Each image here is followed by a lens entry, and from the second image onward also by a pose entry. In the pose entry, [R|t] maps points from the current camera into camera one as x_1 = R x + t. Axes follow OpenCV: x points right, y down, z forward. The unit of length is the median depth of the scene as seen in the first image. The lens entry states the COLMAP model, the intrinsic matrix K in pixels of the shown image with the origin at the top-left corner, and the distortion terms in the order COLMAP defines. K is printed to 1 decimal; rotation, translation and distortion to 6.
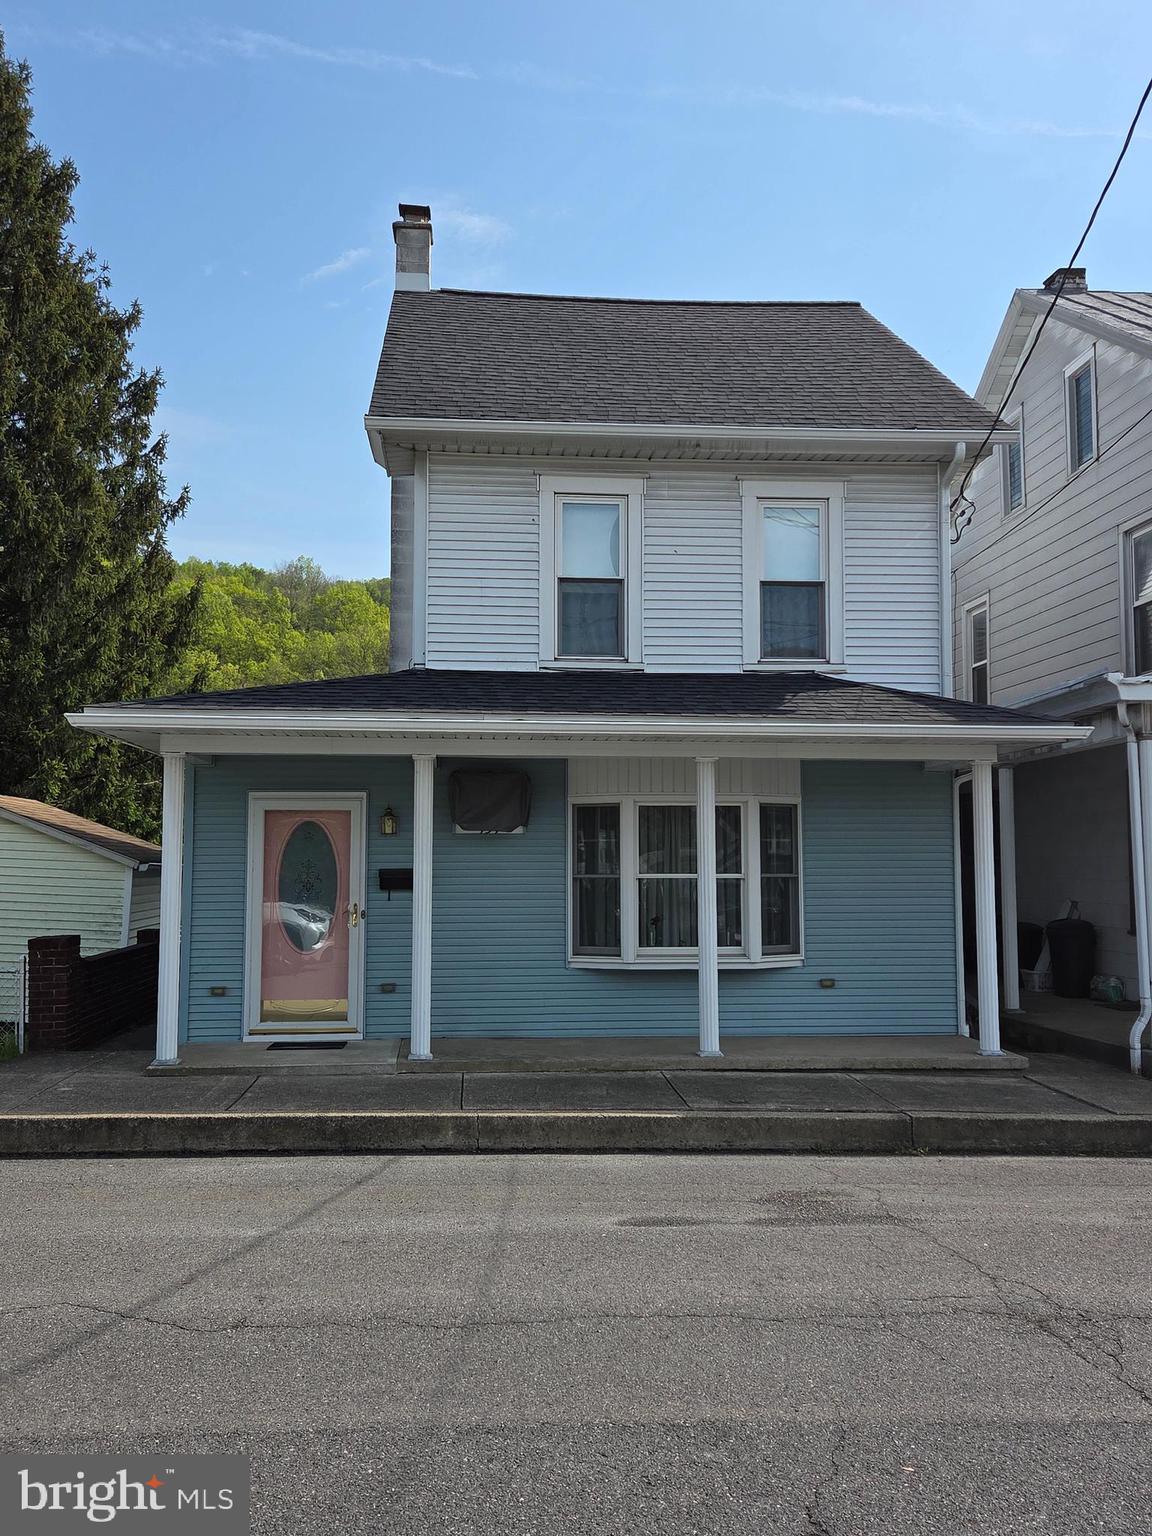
lens RADIAL K [[1290.8, 0, 577.4], [0, 1290.8, 759.6], [0, 0, 1]] dist [0.042713, -0.002480]
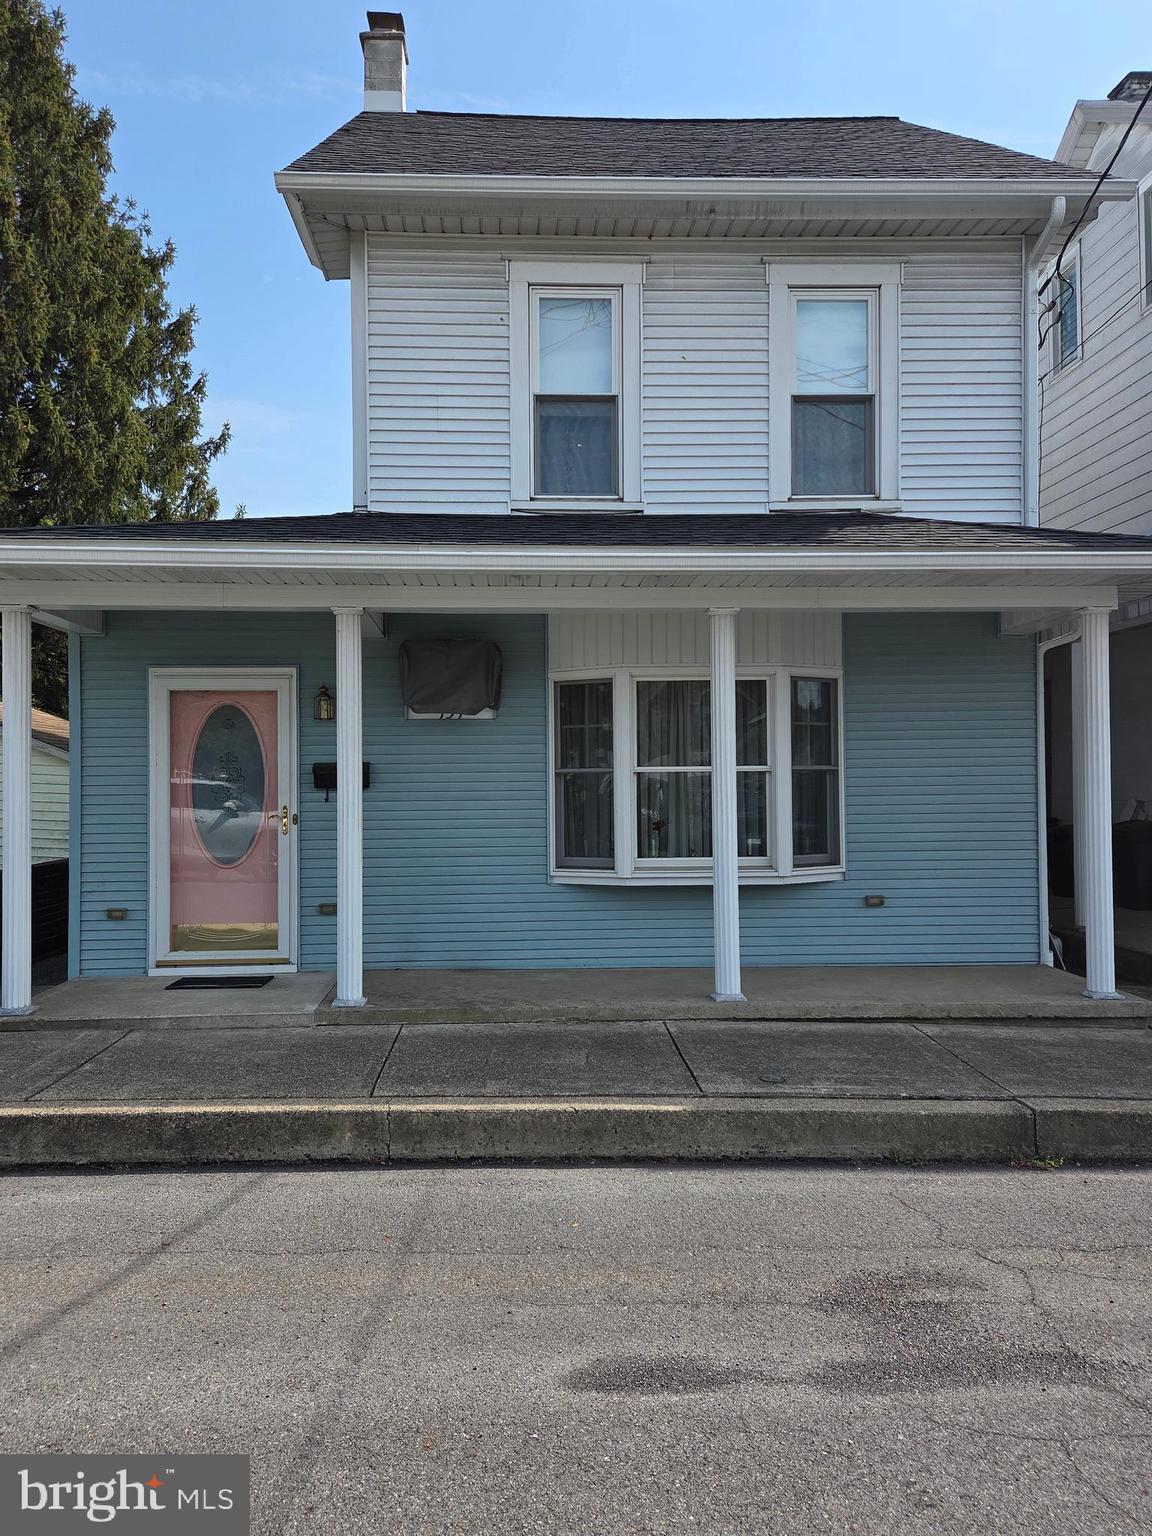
lens RADIAL K [[1068.8, 0, 559.0], [0, 1068.8, 775.3], [0, 0, 1]] dist [0.032649, -0.018806]
pose [[0.998910, -0.008068, -0.045971, 0.029066], [0.011503, 0.997122, 0.074941, 0.043281], [0.045234, -0.075389, 0.996128, 0.336532]]
